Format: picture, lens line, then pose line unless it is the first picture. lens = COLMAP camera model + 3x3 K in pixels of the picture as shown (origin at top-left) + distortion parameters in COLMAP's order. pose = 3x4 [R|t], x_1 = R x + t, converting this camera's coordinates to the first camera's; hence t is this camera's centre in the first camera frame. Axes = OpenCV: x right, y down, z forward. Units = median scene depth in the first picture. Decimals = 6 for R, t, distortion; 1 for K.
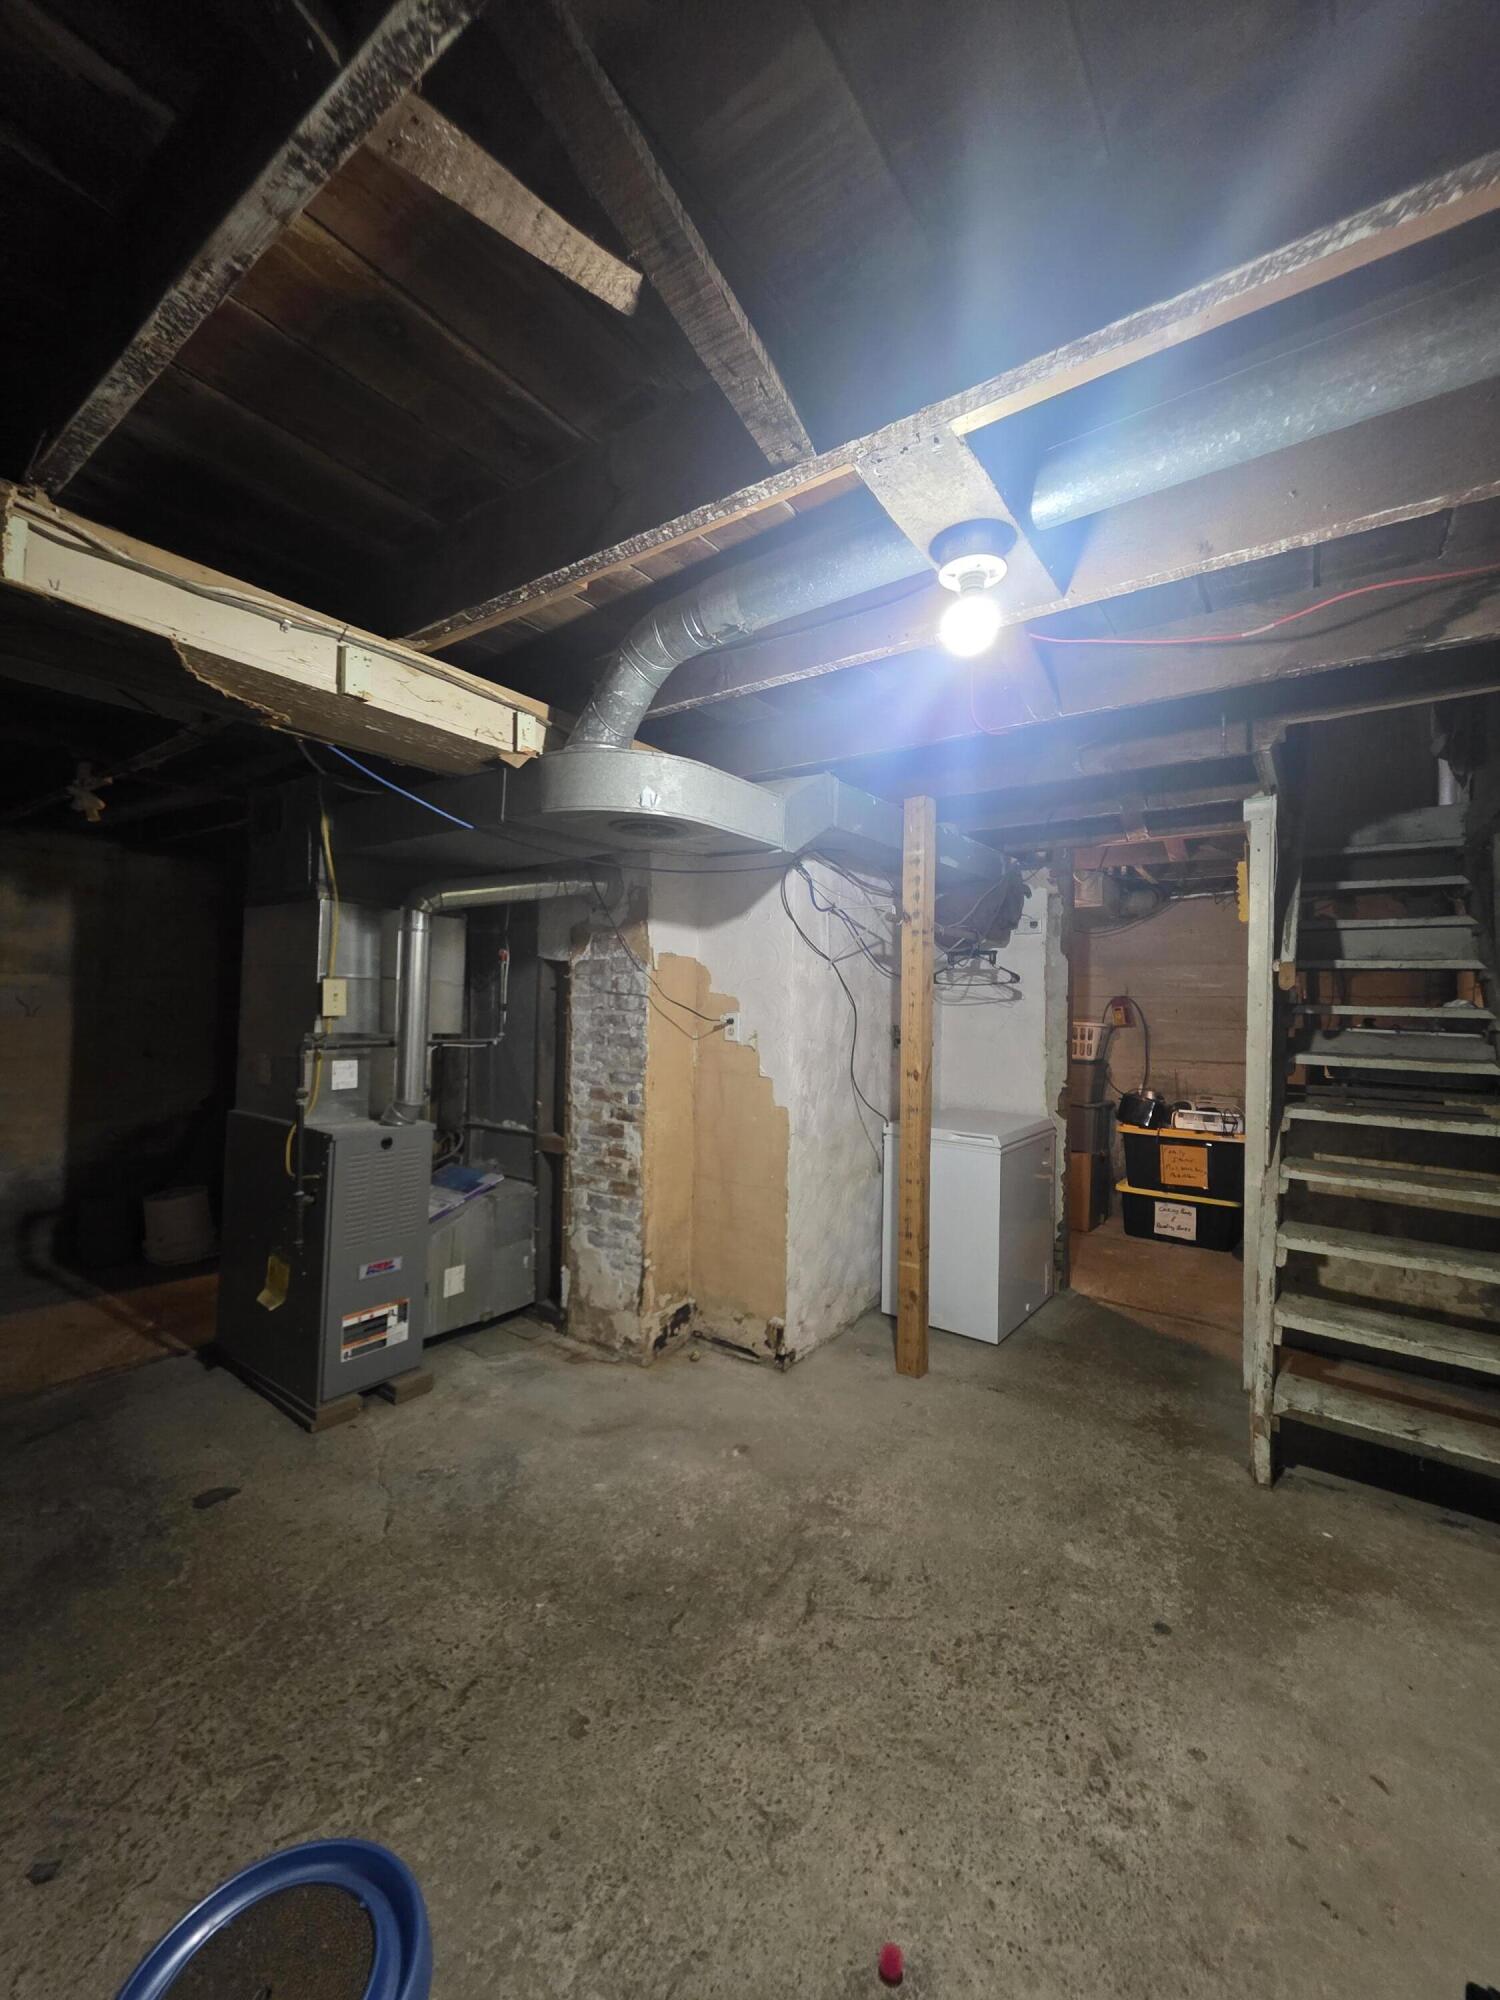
lens RADIAL K [[805.6, 0, 753.6], [0, 805.6, 996.7], [0, 0, 1]] dist [-0.000242, -0.000081]
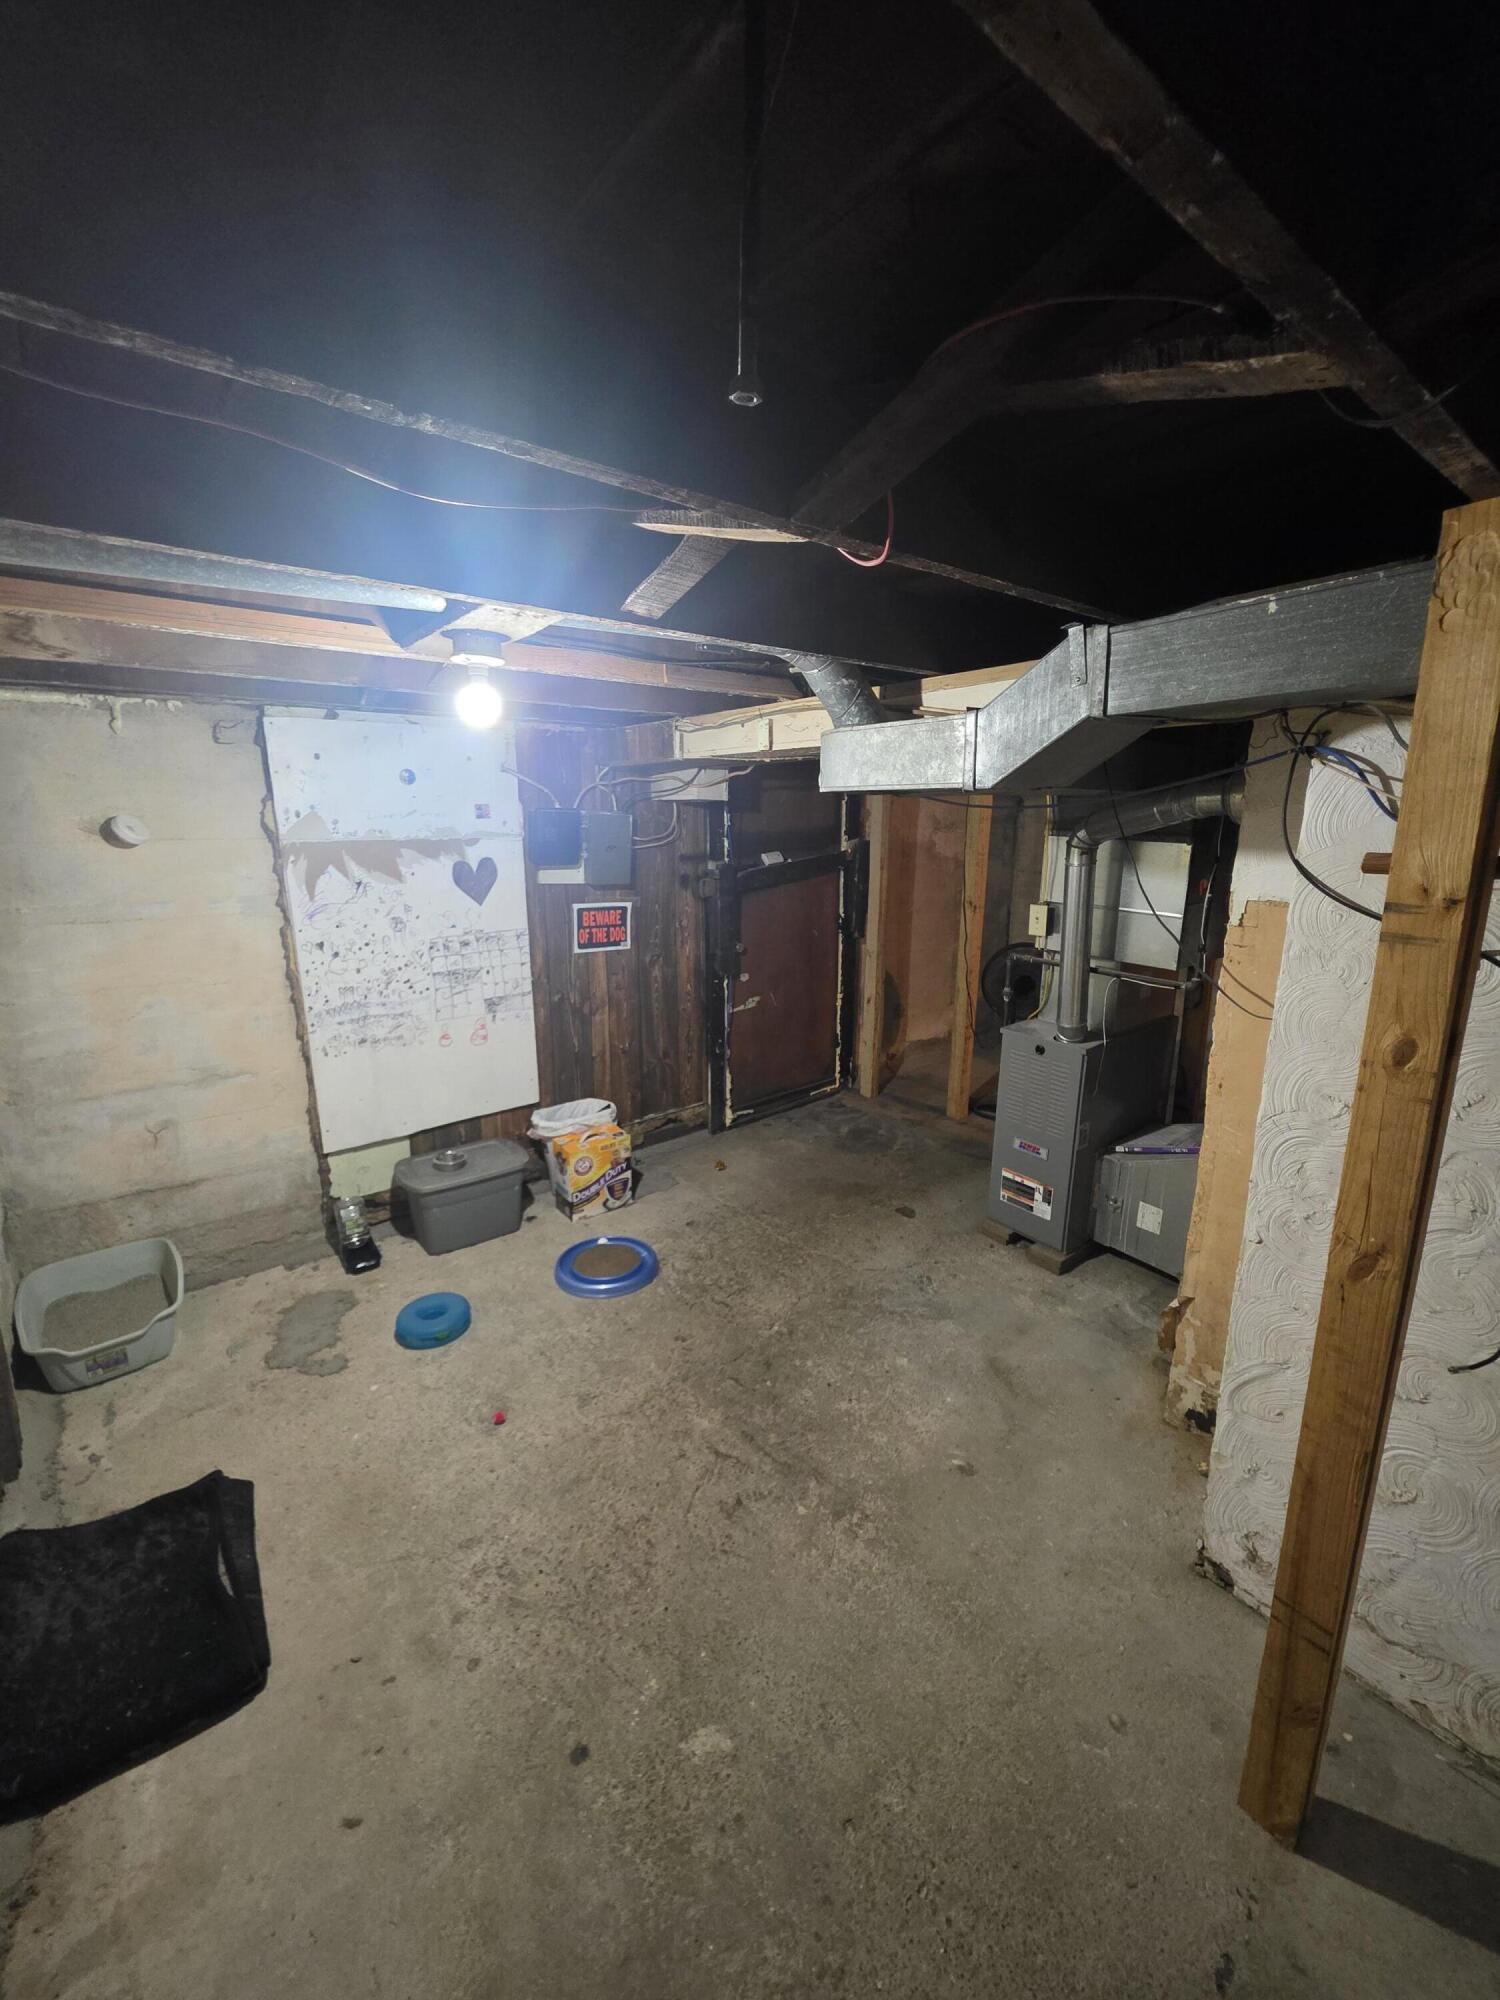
lens RADIAL K [[805.6, 0, 741.9], [0, 805.6, 1001.0], [0, 0, 1]] dist [-0.000242, -0.000081]
pose [[-0.297693, 0.200171, -0.933440, 0.731378], [0.006988, 0.978201, 0.207541, -0.129562], [0.954636, 0.055261, -0.292603, 0.911117]]
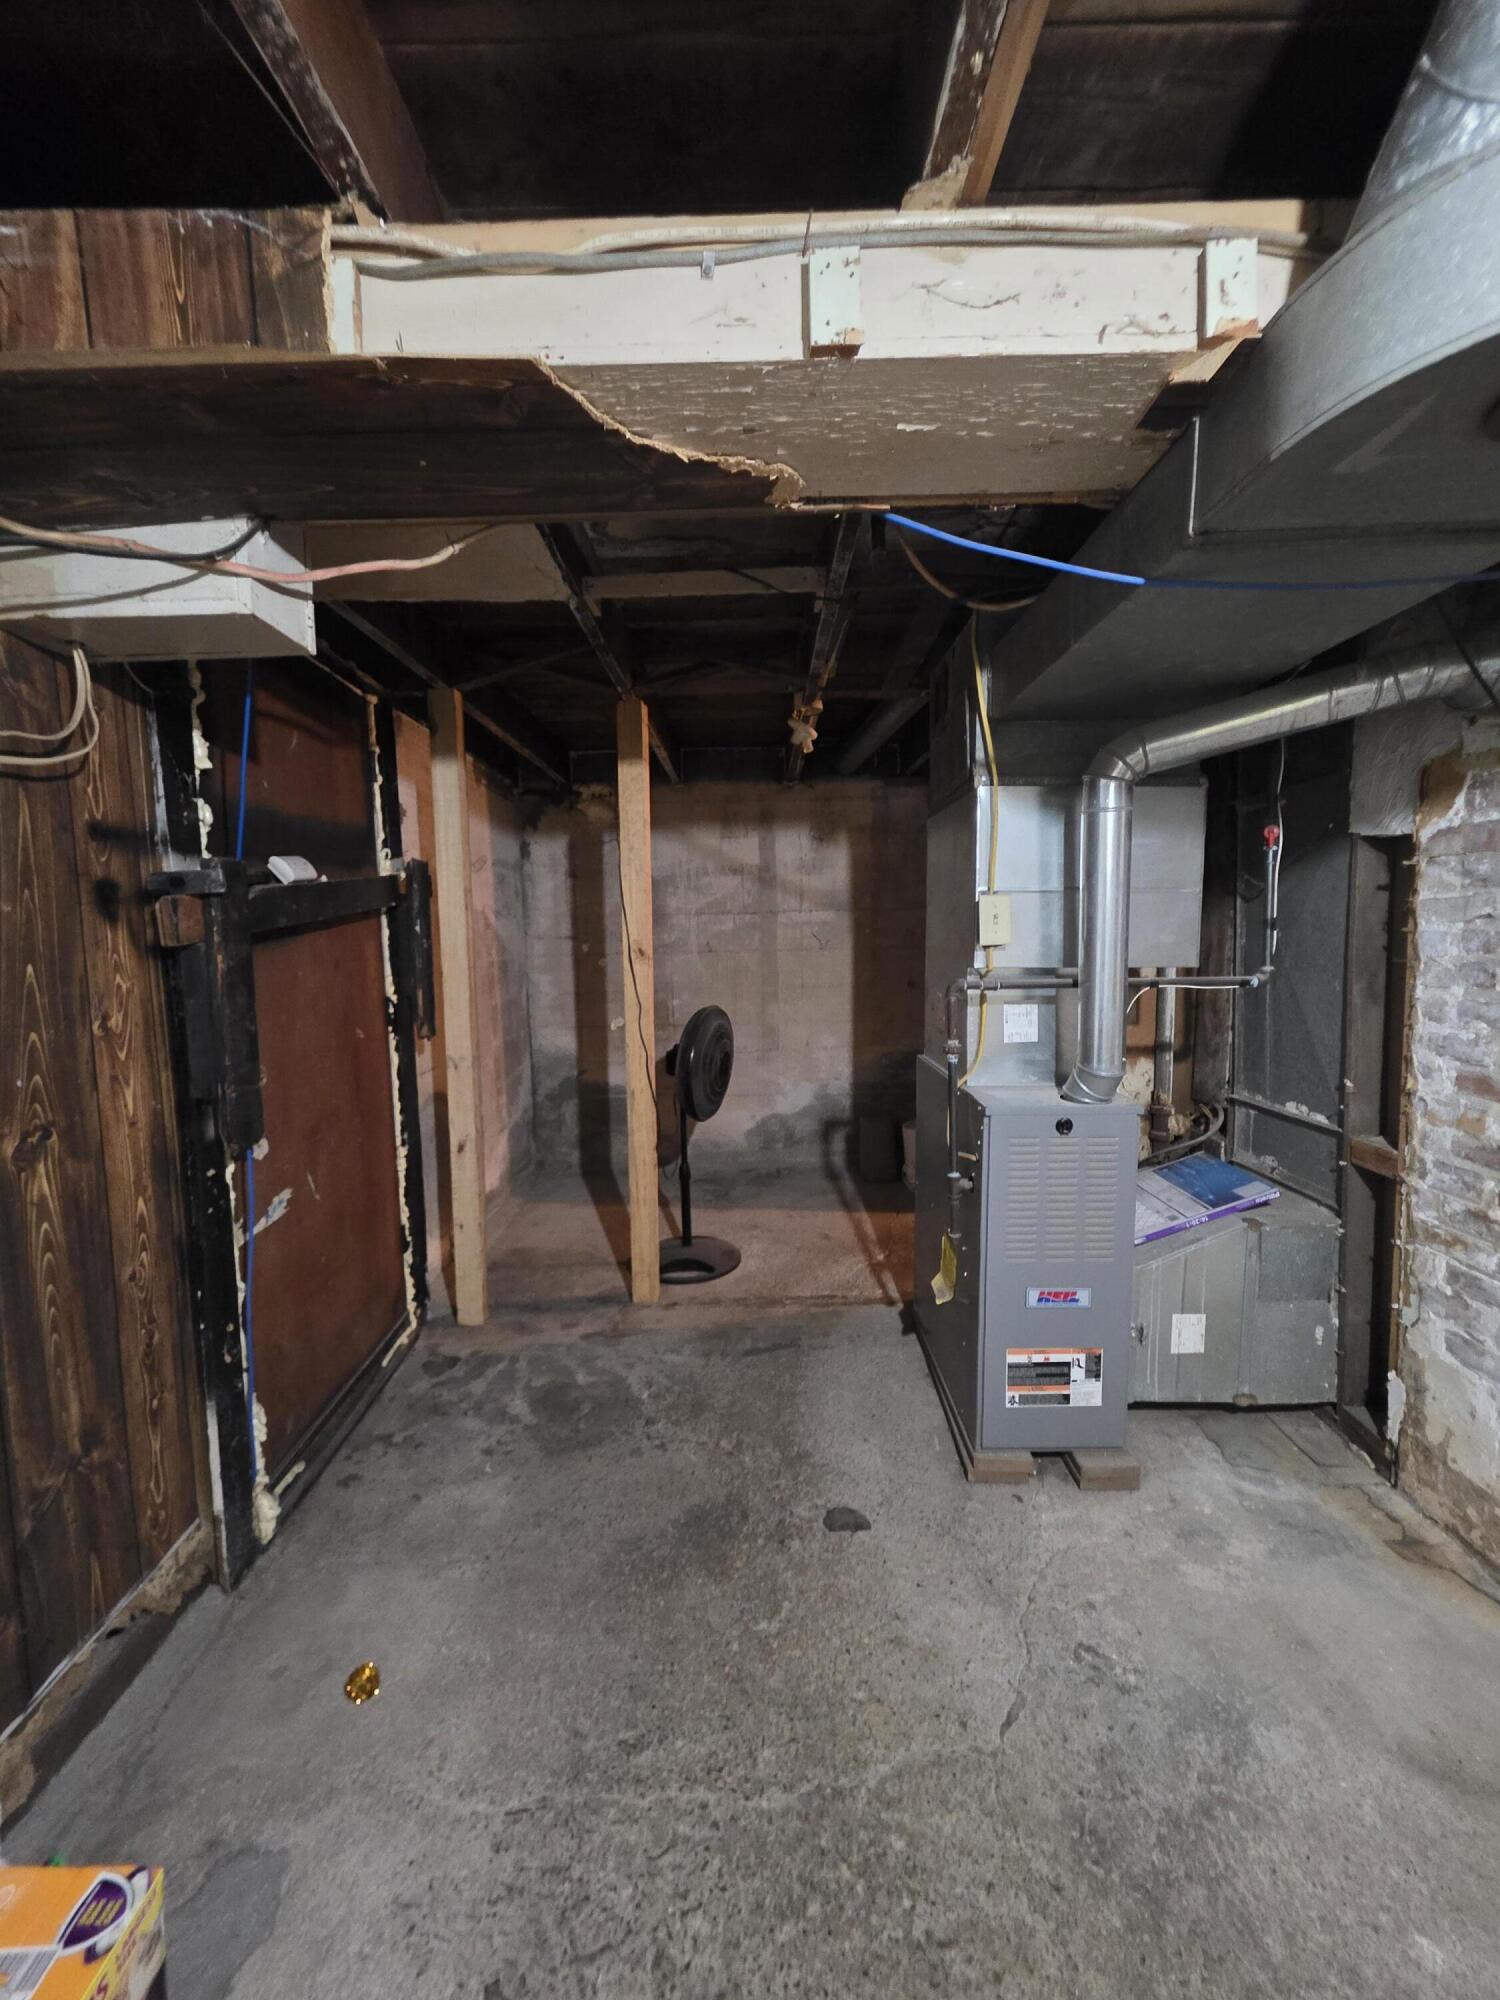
lens RADIAL K [[805.6, 0, 744.0], [0, 805.6, 999.9], [0, 0, 1]] dist [-0.000242, -0.000081]
pose [[0.571616, 0.036042, -0.819729, -0.046803], [0.043710, 0.996279, 0.074284, 0.009173], [0.819356, -0.078293, 0.567913, 0.381062]]
